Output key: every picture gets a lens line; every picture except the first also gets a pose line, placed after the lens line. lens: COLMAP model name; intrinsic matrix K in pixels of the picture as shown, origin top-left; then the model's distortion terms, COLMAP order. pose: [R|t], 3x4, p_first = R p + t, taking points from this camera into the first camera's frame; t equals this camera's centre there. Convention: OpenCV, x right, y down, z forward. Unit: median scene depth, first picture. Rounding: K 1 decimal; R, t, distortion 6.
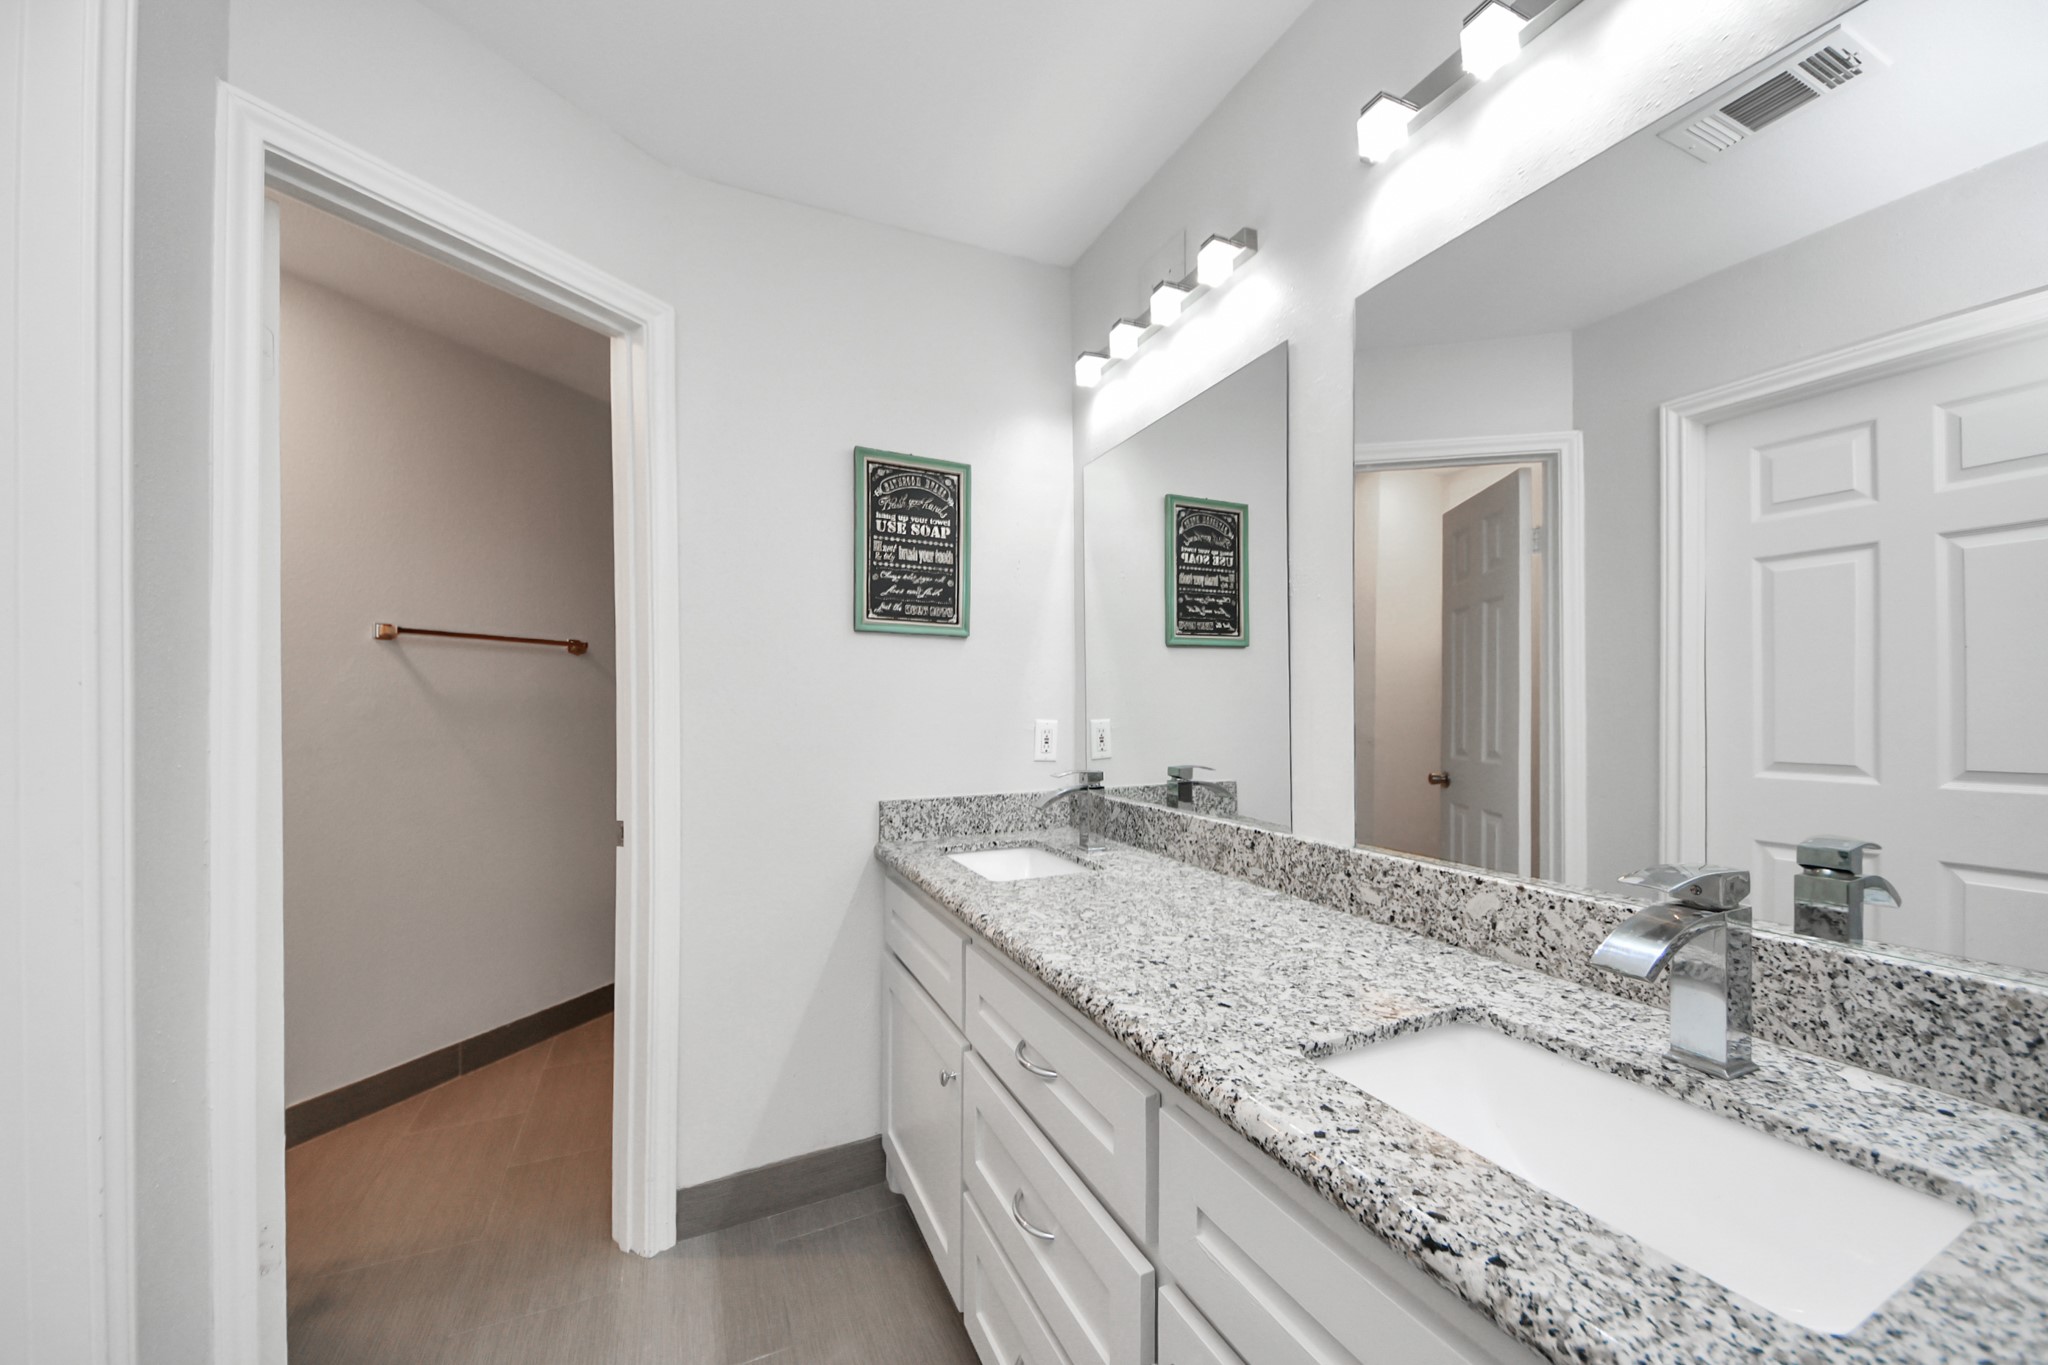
lens RADIAL K [[731.9, 0, 1025.4], [0, 731.9, 706.9], [0, 0, 1]] dist [0.063898, -0.036647]
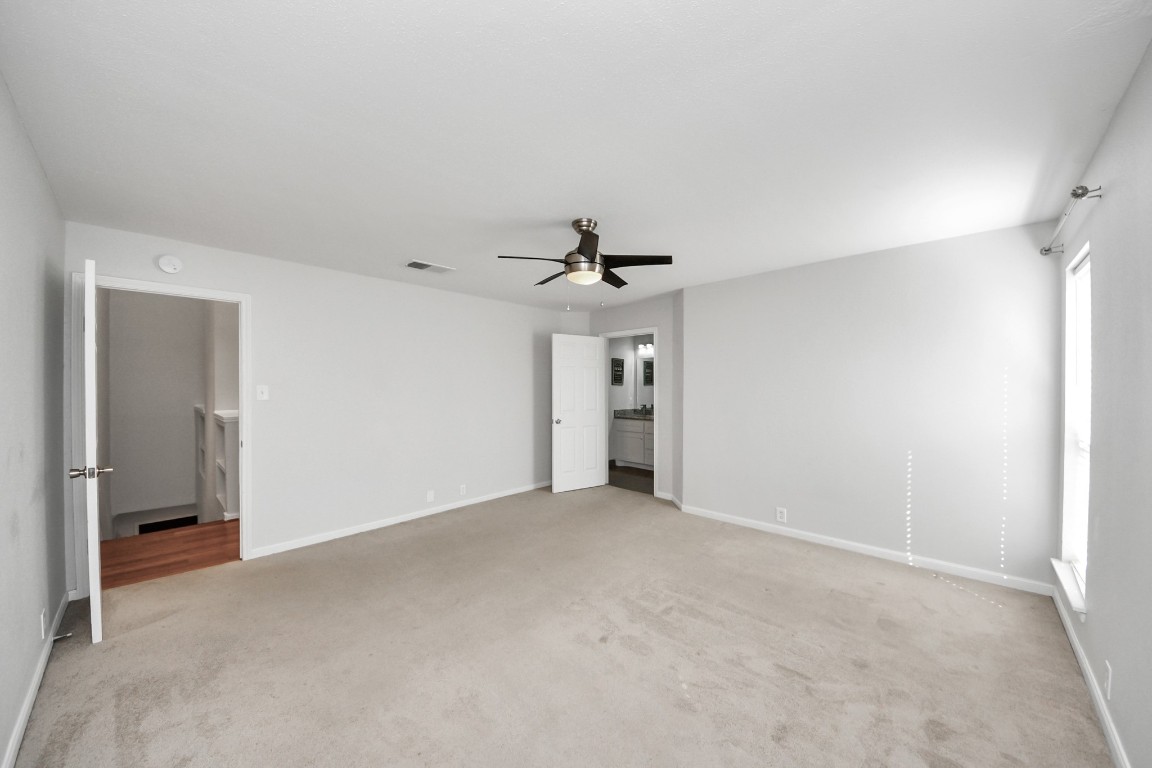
lens RADIAL K [[411.7, 0, 576.8], [0, 411.7, 397.7], [0, 0, 1]] dist [0.063898, -0.036647]
pose [[0.928081, 0.001879, 0.372374, -1.908130], [-0.006158, 0.999928, 0.010301, -0.019495], [-0.372327, -0.011853, 0.928026, -2.346469]]
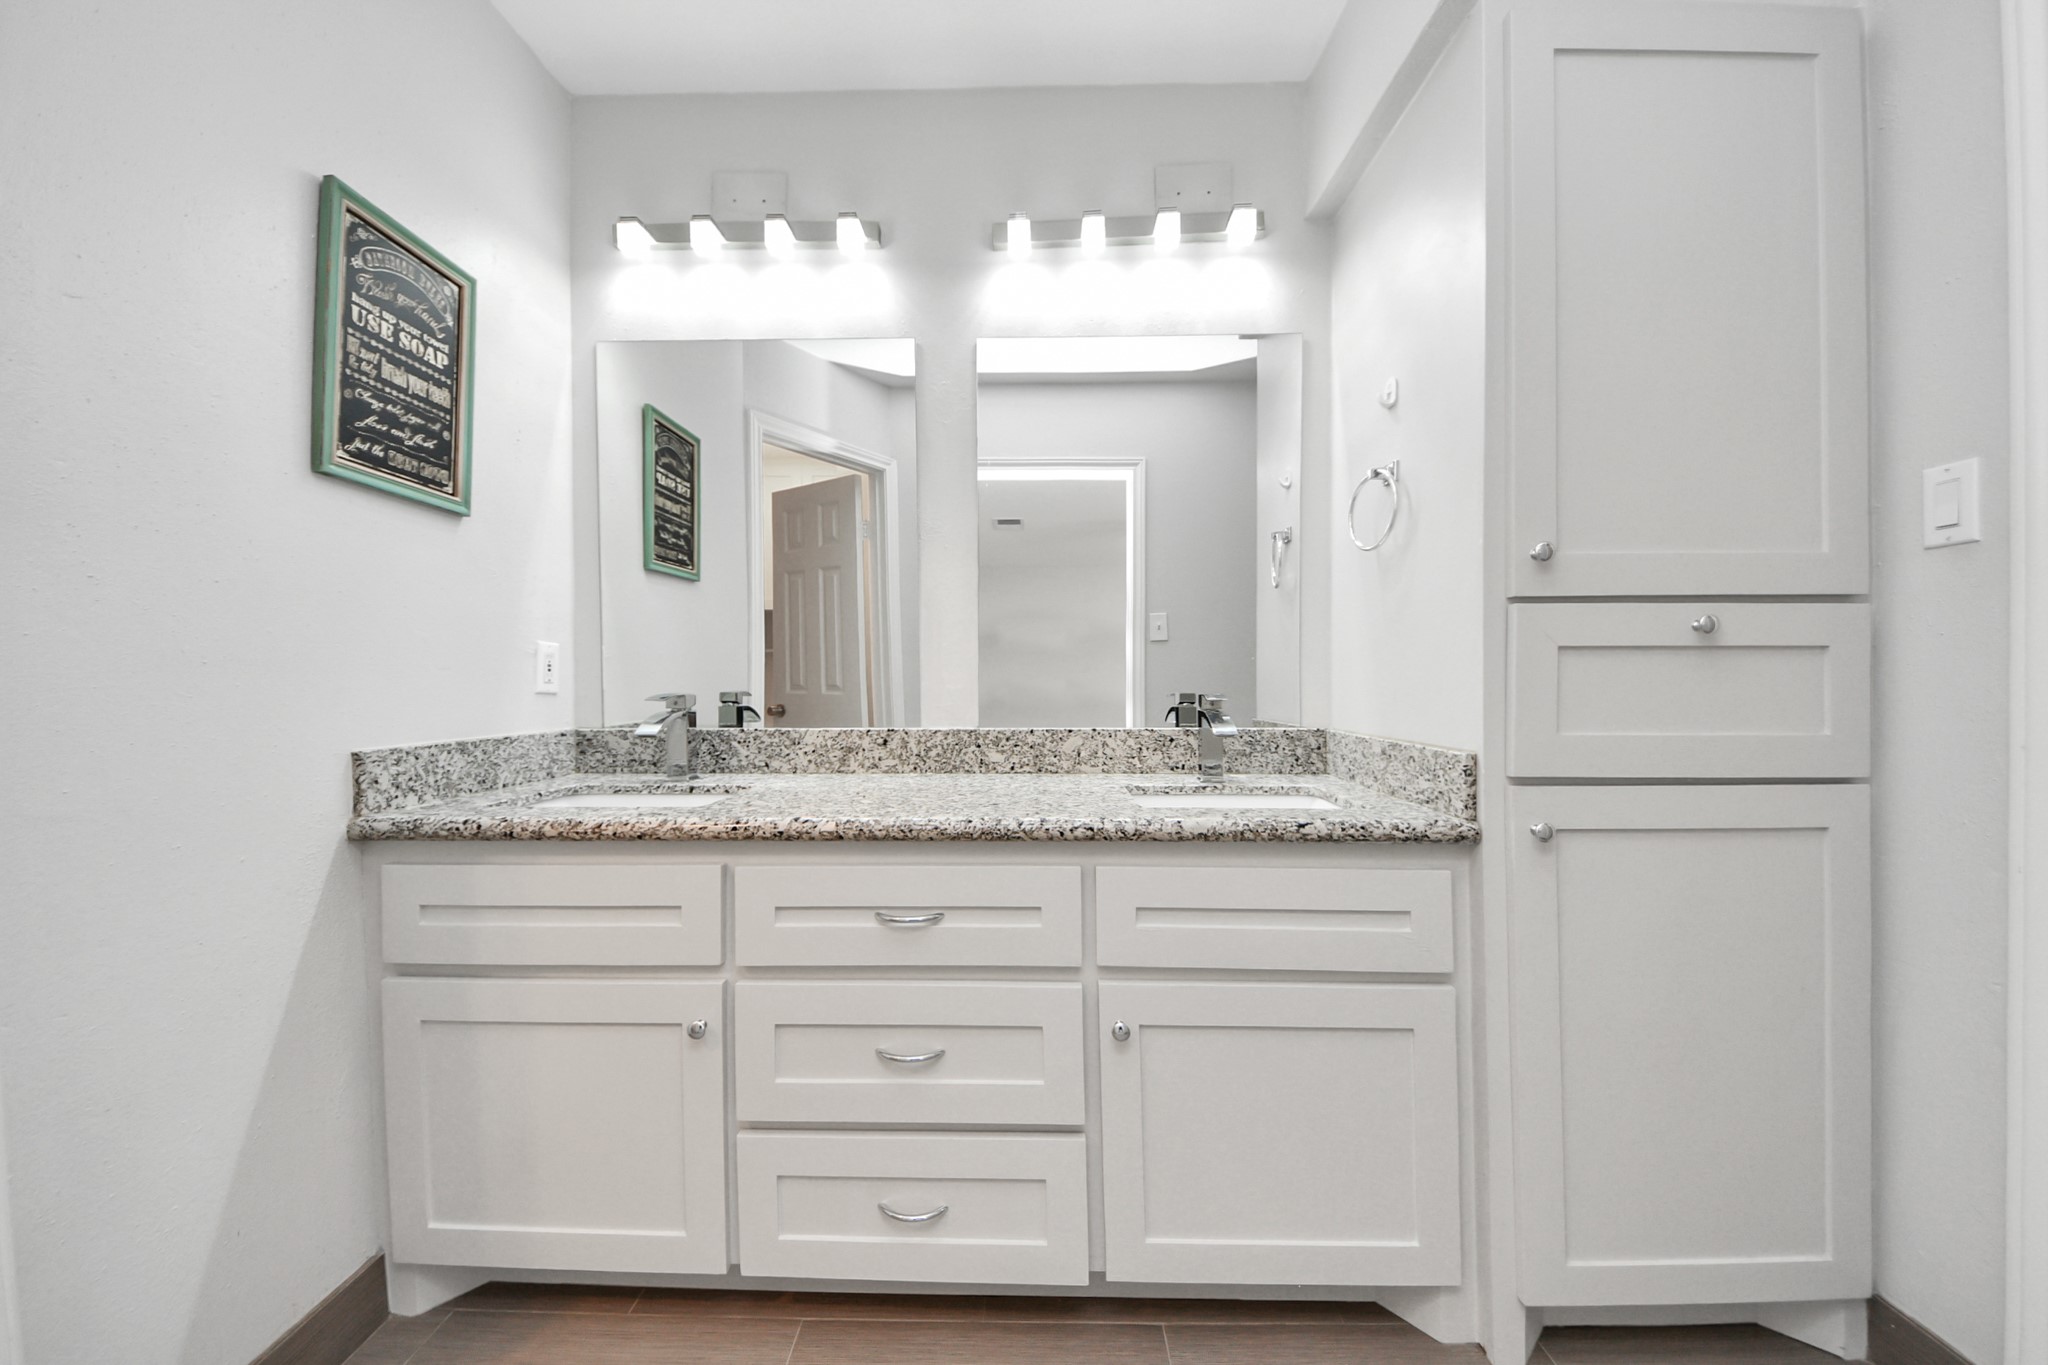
lens RADIAL K [[740.2, 0, 1024.0], [0, 740.2, 682.5], [0, 0, 1]] dist [0.072551, -0.038418]
pose [[0.443097, -0.001183, 0.896473, -0.529142], [-0.000148, 0.999999, 0.001392, 0.067471], [-0.896474, -0.000750, 0.443096, 0.194164]]
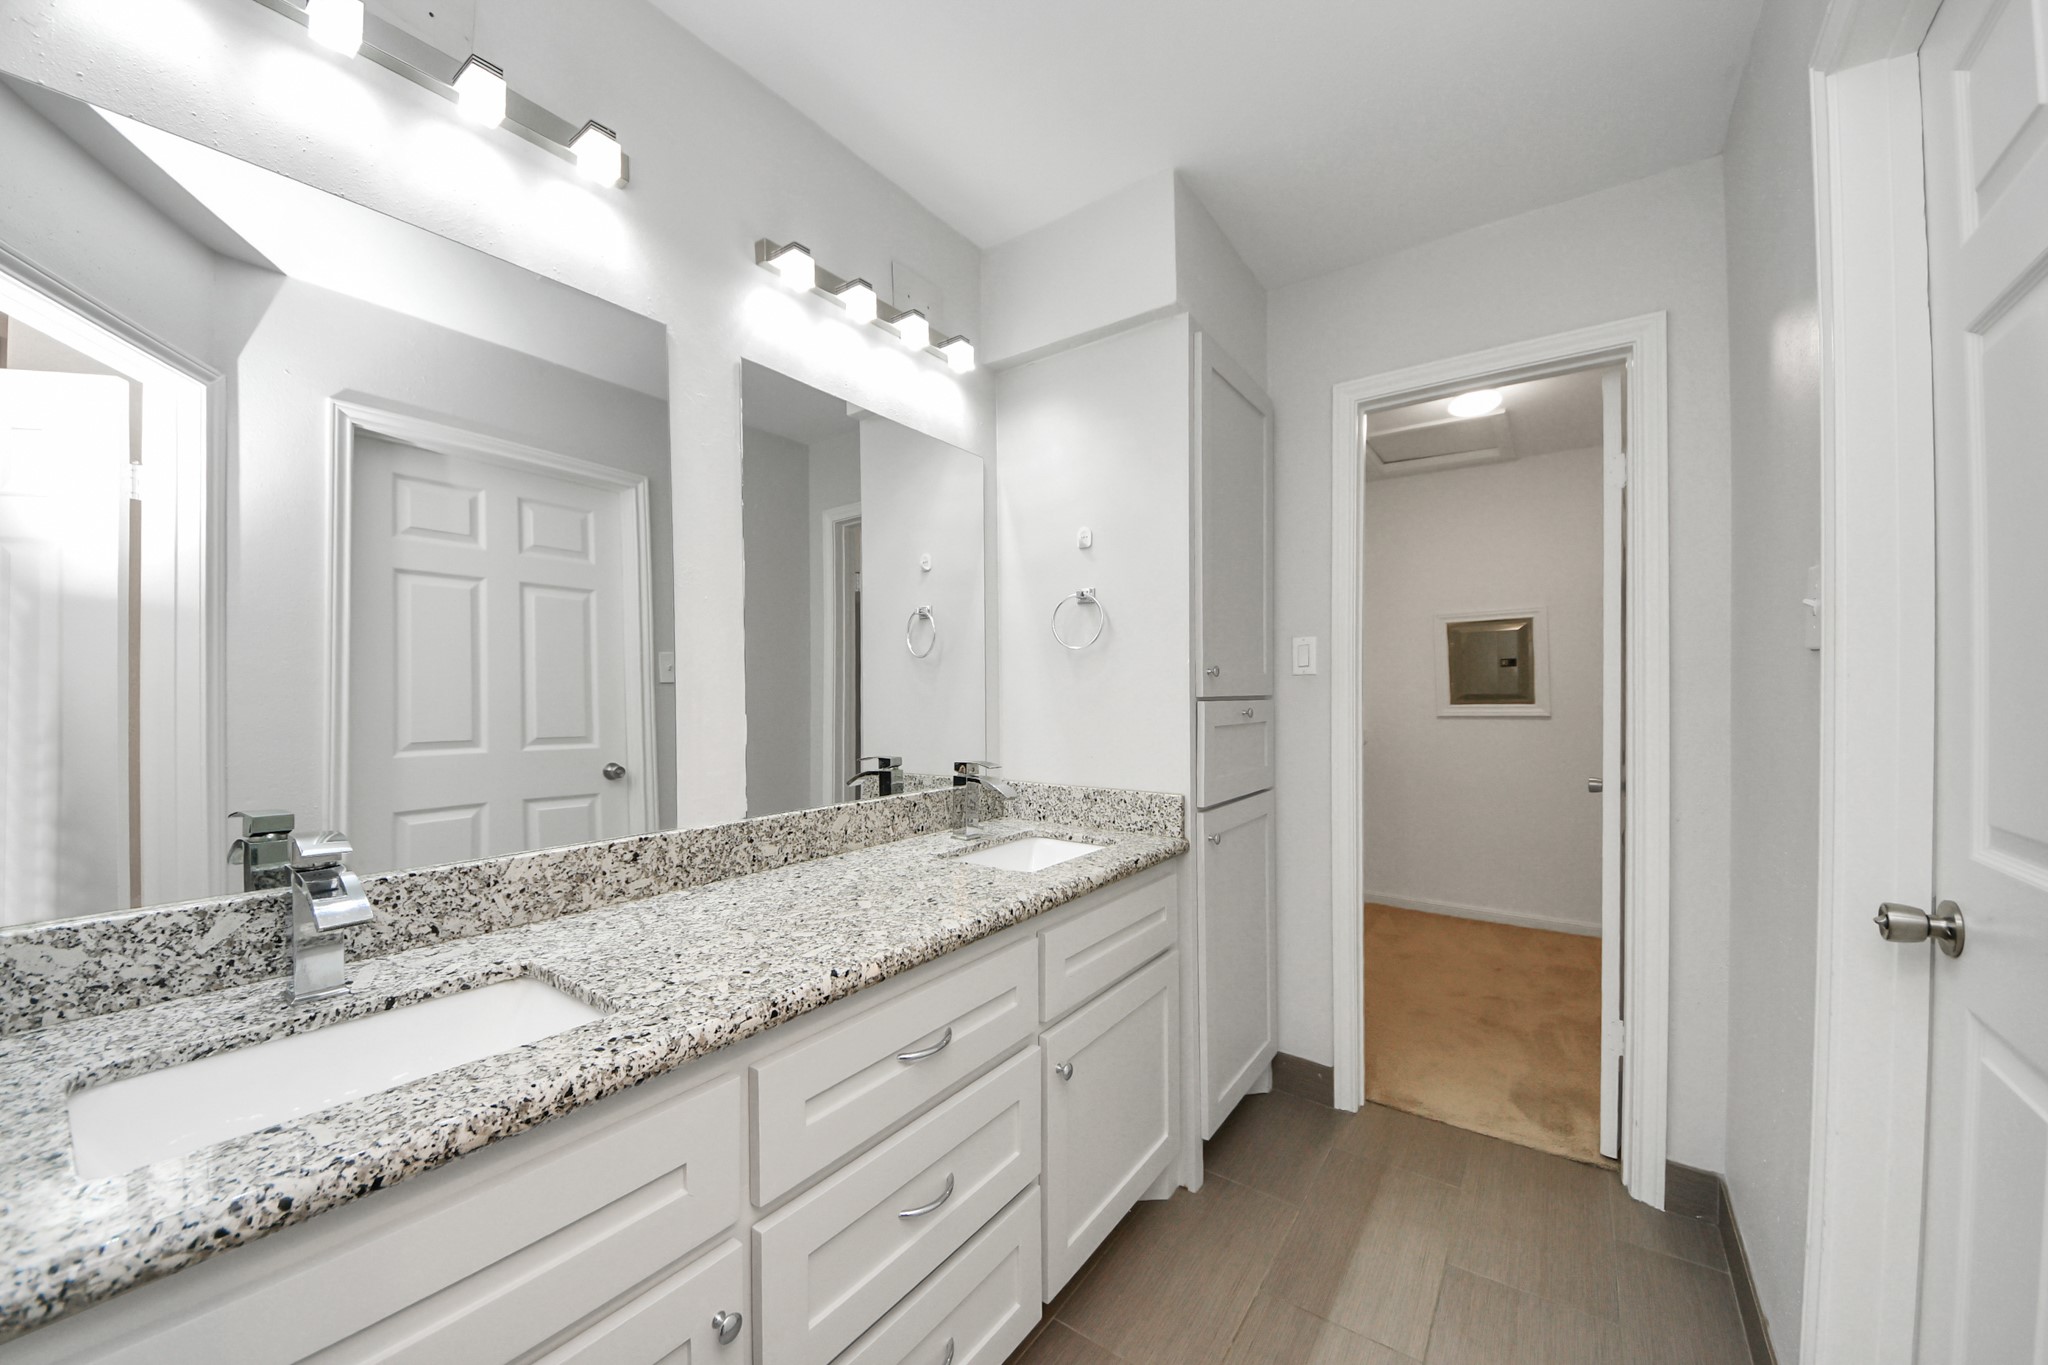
lens RADIAL K [[731.9, 0, 1025.4], [0, 731.9, 706.9], [0, 0, 1]] dist [0.063898, -0.036647]
pose [[-0.477307, -0.006448, 0.878713, -0.538758], [0.005634, 0.999930, 0.010398, 0.000847], [-0.878719, 0.009914, -0.477237, 0.779272]]
